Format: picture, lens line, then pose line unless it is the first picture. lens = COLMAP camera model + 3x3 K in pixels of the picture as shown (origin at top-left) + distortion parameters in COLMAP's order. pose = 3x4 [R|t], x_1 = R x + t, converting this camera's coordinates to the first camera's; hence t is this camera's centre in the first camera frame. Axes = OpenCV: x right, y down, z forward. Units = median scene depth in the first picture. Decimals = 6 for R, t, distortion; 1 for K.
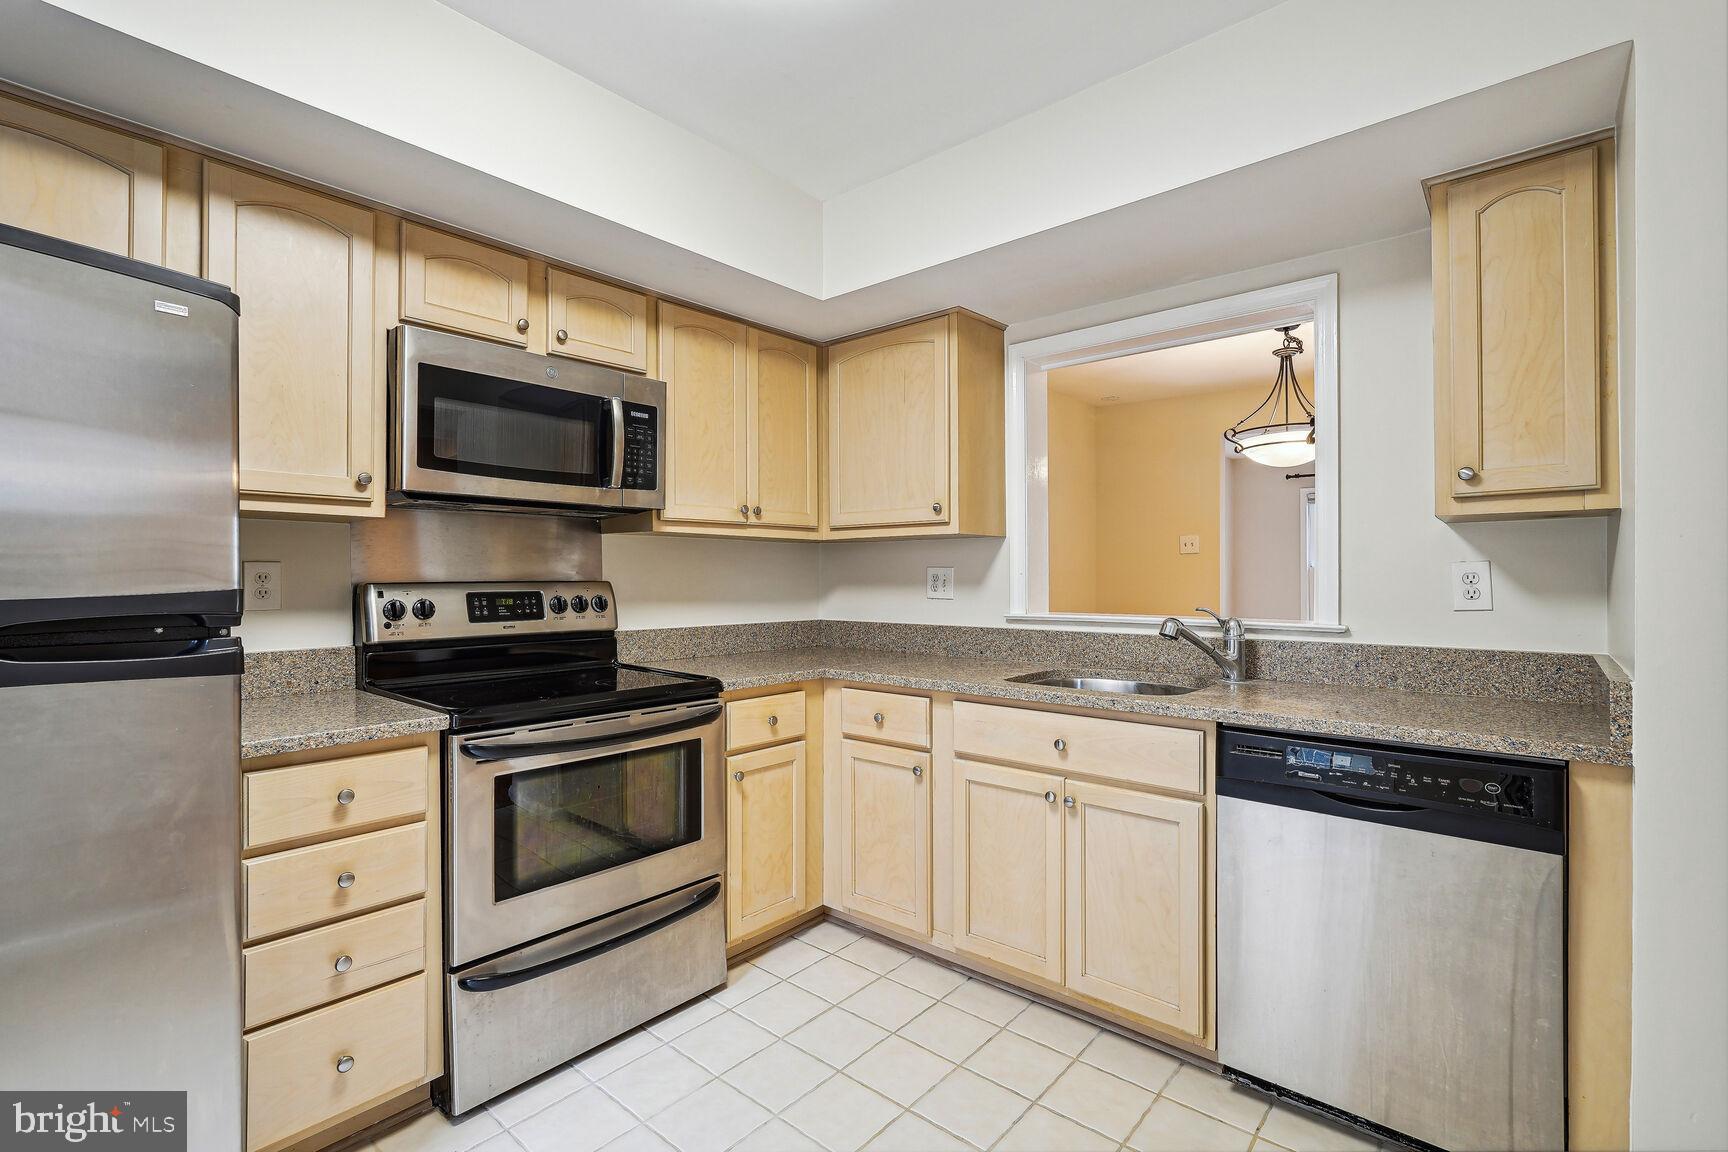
lens RADIAL K [[787.2, 0, 866.3], [0, 787.2, 574.5], [0, 0, 1]] dist [-0.010551, 0.003932]
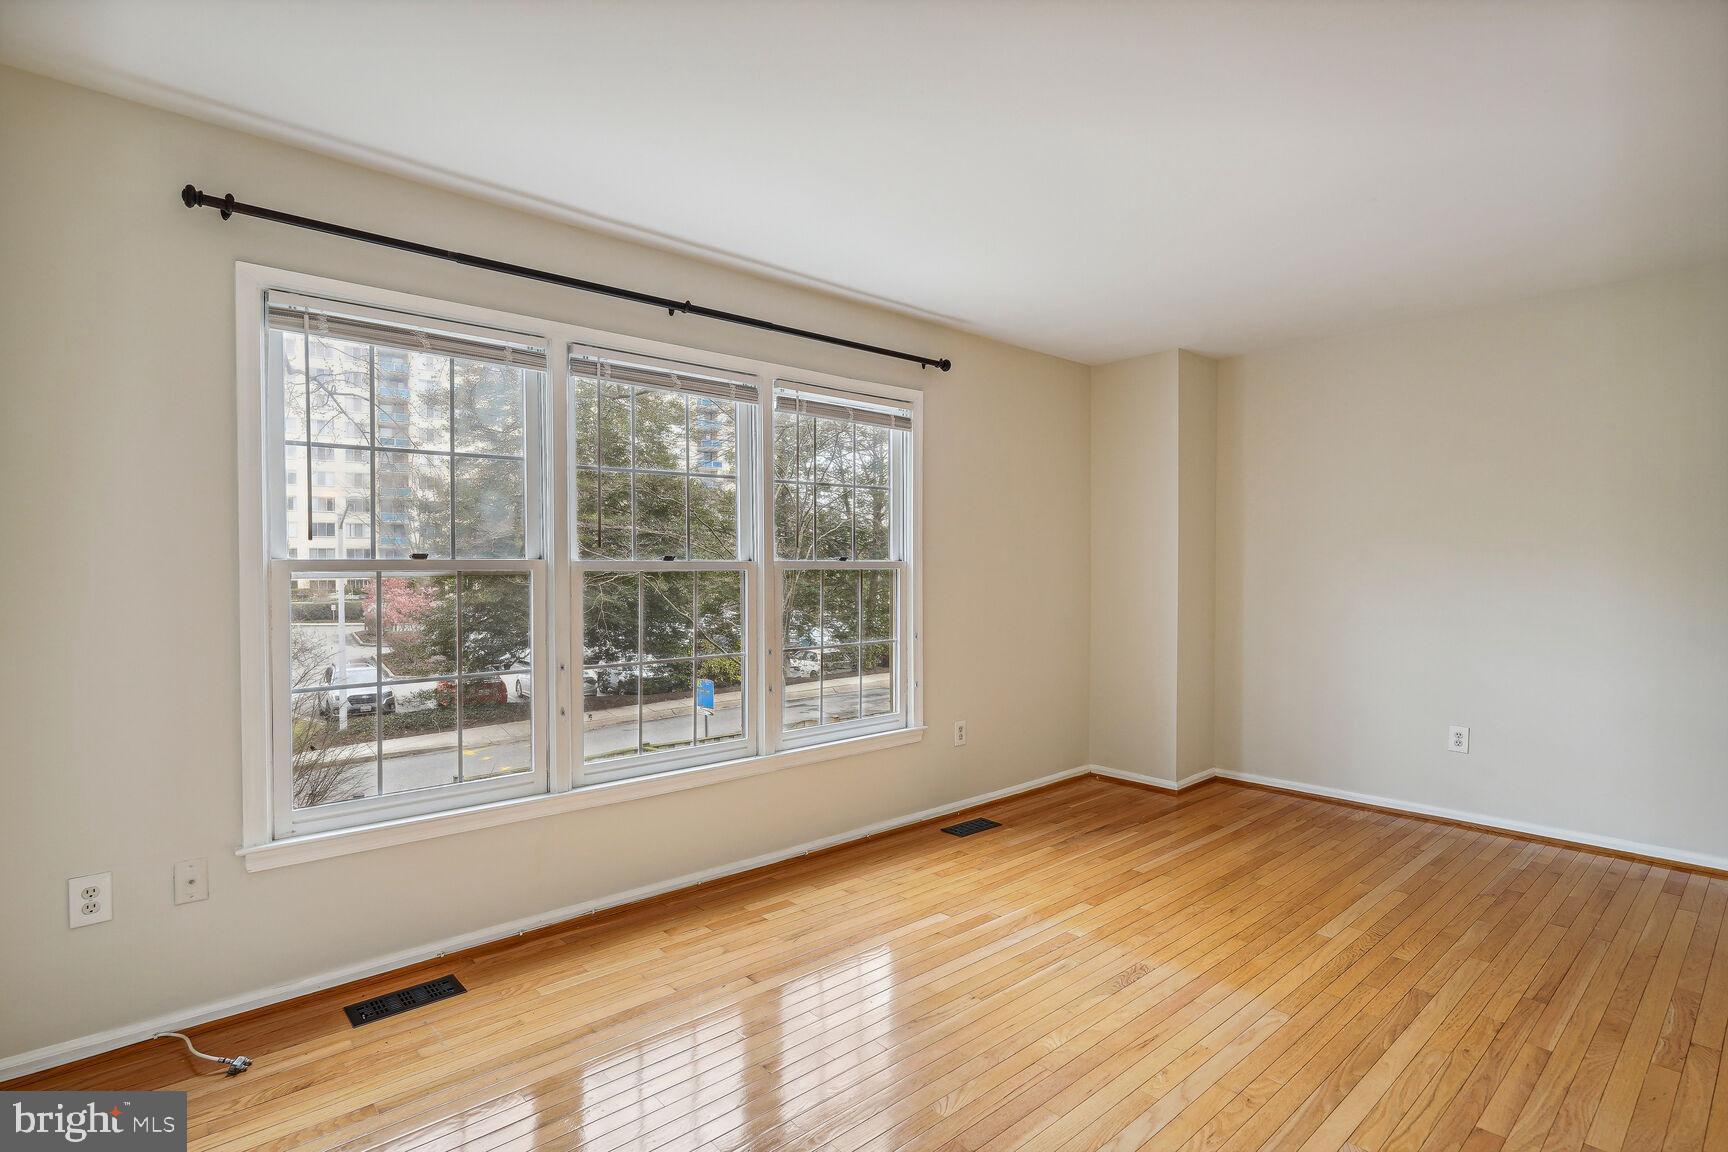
lens RADIAL K [[840.0, 0, 857.1], [0, 840.0, 571.7], [0, 0, 1]] dist [-0.010417, 0.003213]
pose [[0.147159, -0.005575, 0.989097, 1.177646], [-0.000266, 0.999984, 0.005676, -0.023825], [-0.989113, -0.001099, 0.147155, 2.908240]]
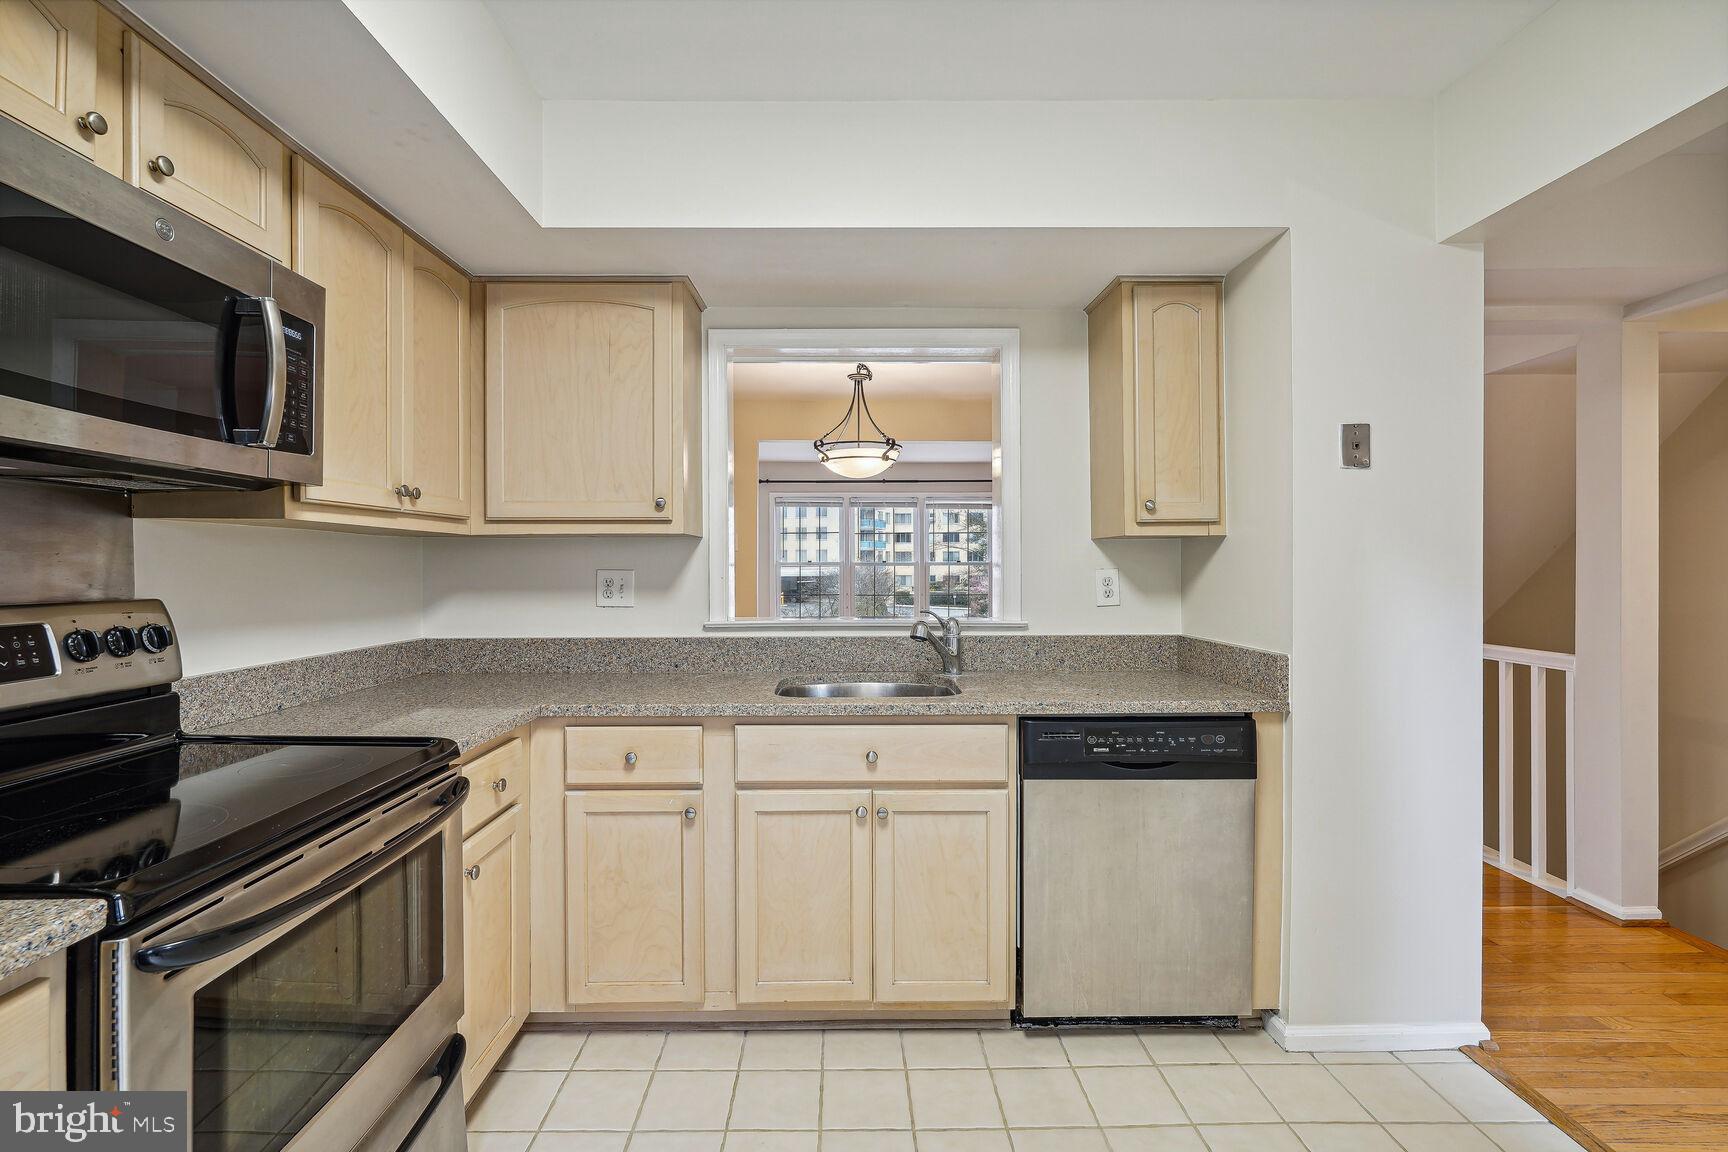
lens RADIAL K [[787.2, 0, 863.2], [0, 787.2, 563.7], [0, 0, 1]] dist [-0.010551, 0.003932]
pose [[0.749875, 0.001711, 0.661577, -0.367662], [-0.000622, 0.999998, -0.001882, -0.019939], [-0.661579, 0.001000, 0.749875, 0.242183]]
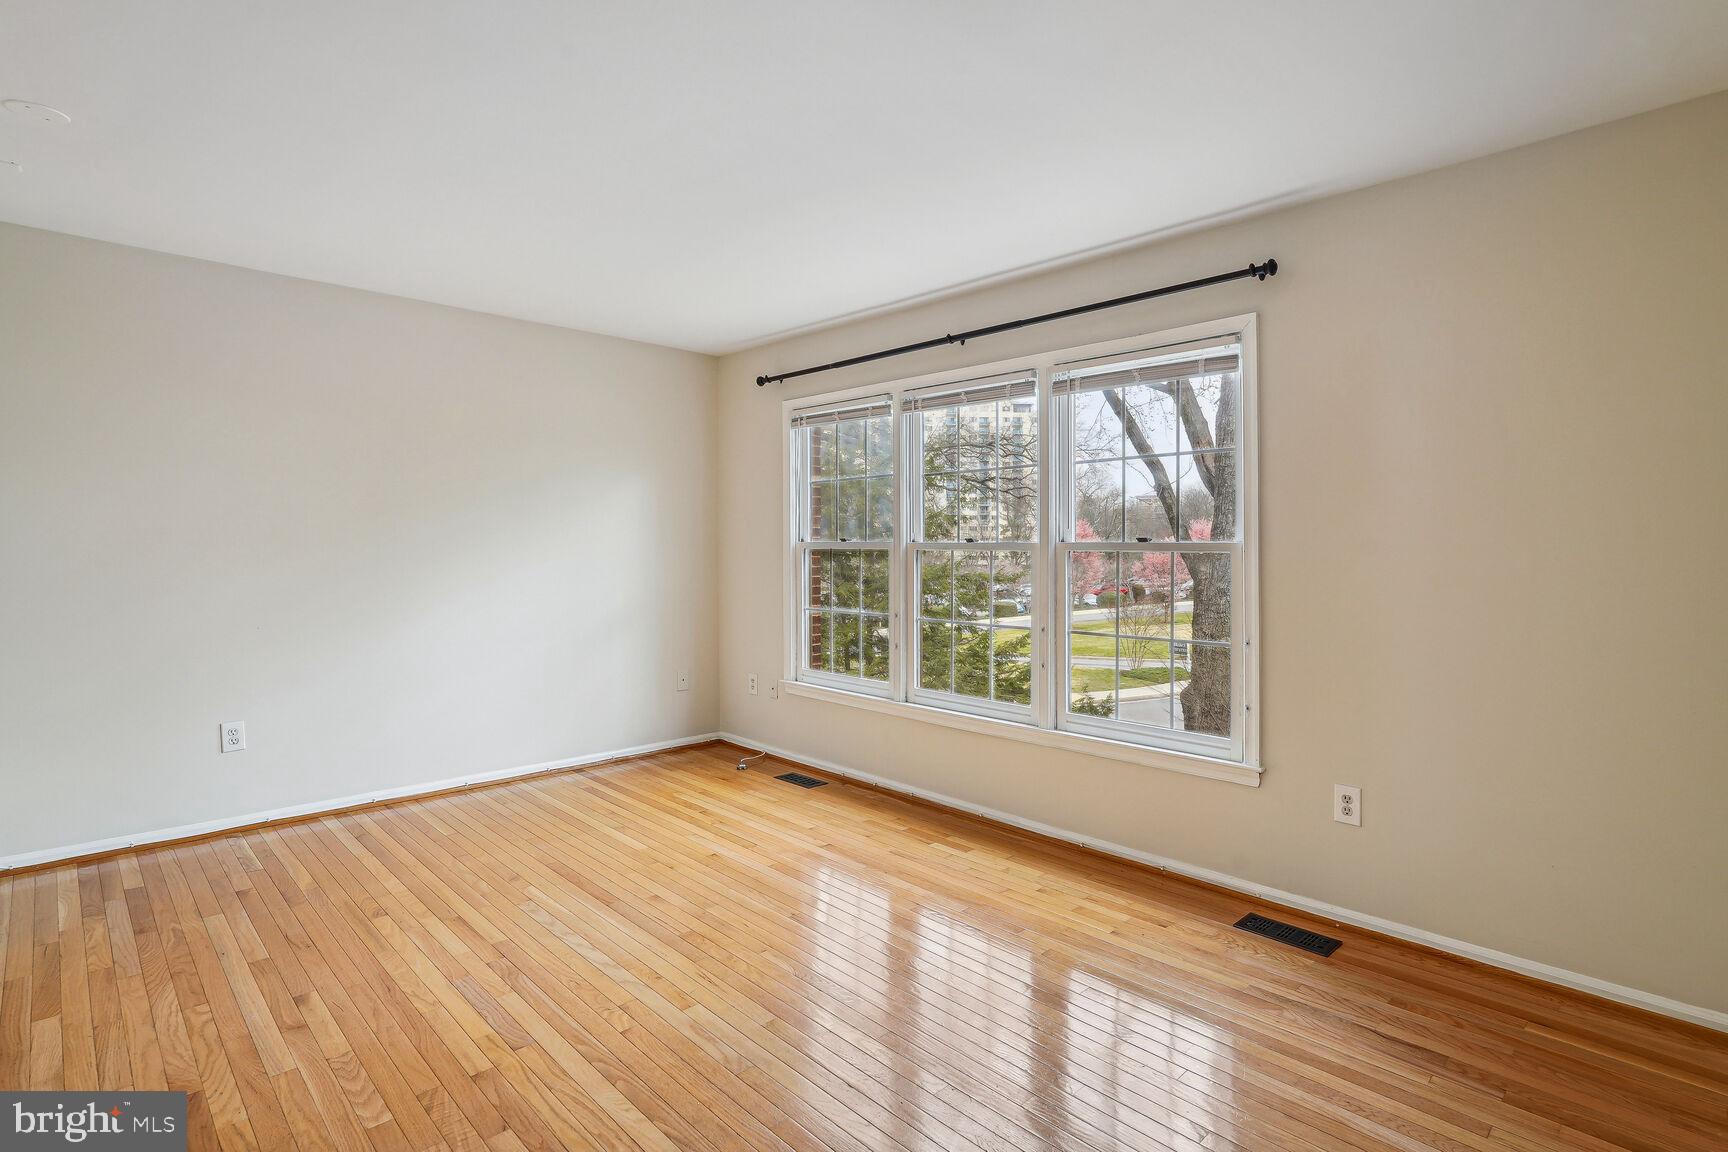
lens RADIAL K [[840.0, 0, 866.4], [0, 840.0, 542.6], [0, 0, 1]] dist [-0.010417, 0.003213]
pose [[0.996239, 0.007950, -0.086285, 2.577621], [-0.008165, 0.999964, -0.002145, -0.028439], [0.086265, 0.002842, 0.996268, 1.569670]]
